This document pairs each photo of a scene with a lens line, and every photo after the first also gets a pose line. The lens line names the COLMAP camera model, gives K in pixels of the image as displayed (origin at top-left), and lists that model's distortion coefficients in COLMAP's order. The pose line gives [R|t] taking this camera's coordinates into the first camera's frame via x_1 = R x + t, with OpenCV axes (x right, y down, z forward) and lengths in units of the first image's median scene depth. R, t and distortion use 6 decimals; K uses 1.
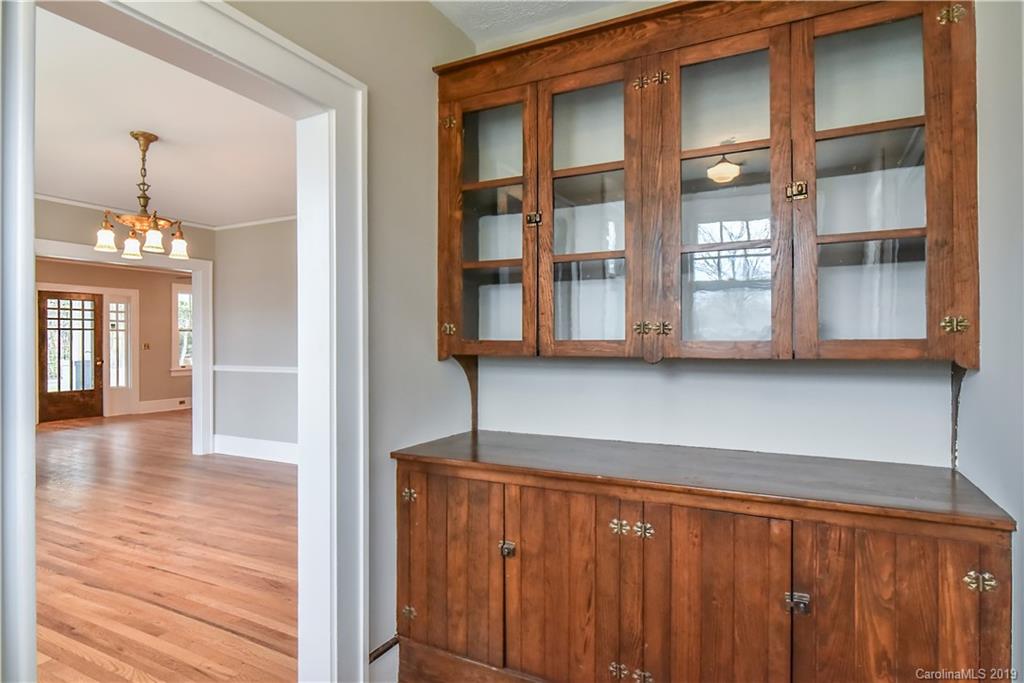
lens RADIAL K [[552.6, 0, 551.0], [0, 552.6, 344.3], [0, 0, 1]] dist [-0.013176, 0.000949]
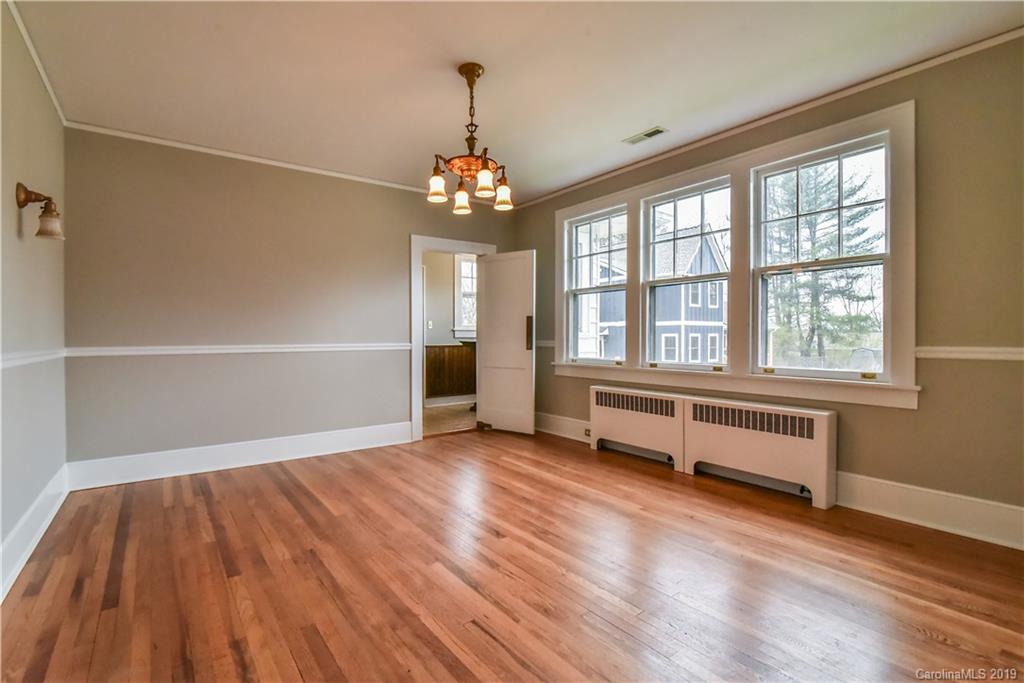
lens RADIAL K [[479.3, 0, 505.8], [0, 479.3, 341.3], [0, 0, 1]] dist [-0.003572, -0.000428]
pose [[-0.867785, -0.002993, 0.496931, -1.040546], [0.003727, 0.999915, 0.012532, 0.042360], [-0.496926, 0.012727, -0.867699, 1.458714]]
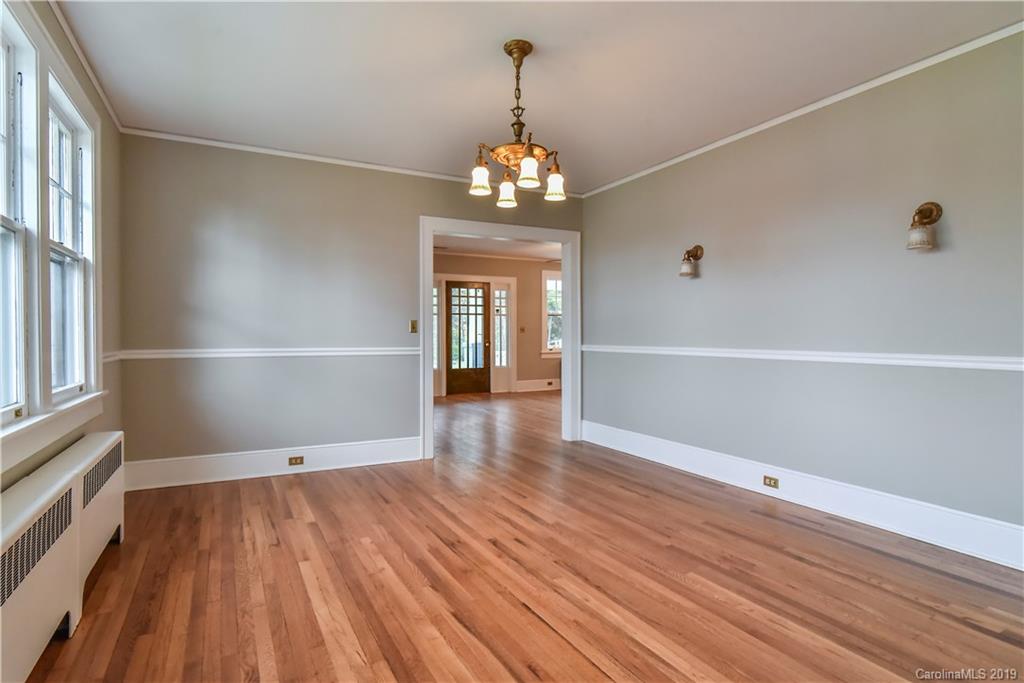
lens RADIAL K [[538.5, 0, 512.0], [0, 538.5, 341.5], [0, 0, 1]] dist [-0.000530, -0.000083]
pose [[0.793163, 0.004941, -0.608990, -0.238532], [0.000888, 0.999957, 0.009268, 0.036264], [0.609009, -0.007892, 0.793124, 0.326265]]
